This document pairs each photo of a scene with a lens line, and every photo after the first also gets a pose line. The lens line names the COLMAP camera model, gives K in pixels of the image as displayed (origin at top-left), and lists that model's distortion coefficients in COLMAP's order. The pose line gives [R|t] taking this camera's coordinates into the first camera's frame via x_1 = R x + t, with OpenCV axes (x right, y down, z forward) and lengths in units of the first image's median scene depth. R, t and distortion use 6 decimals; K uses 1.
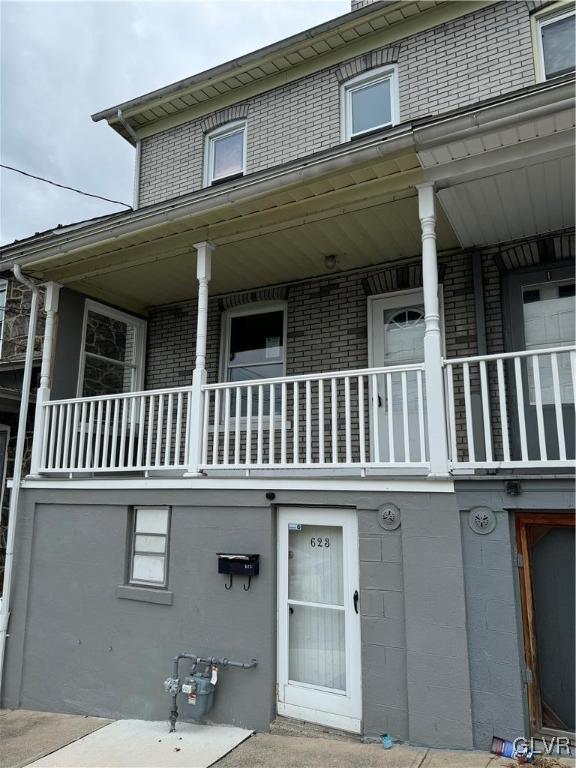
lens RADIAL K [[535.6, 0, 288.0], [0, 535.6, 384.9], [0, 0, 1]] dist [0.068897, 0.000501]
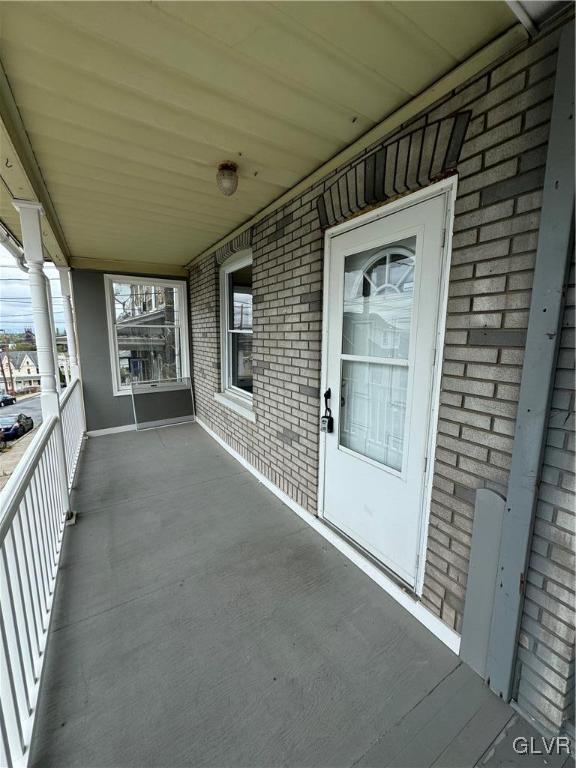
lens RADIAL K [[306.9, 0, 287.6], [0, 306.9, 381.7], [0, 0, 1]] dist [-0.008055, 0.000020]
pose [[0.858931, 0.078054, -0.506108, 0.287491], [0.097602, 0.945246, 0.311423, -0.121970], [0.502704, -0.316888, 0.804283, 0.686601]]
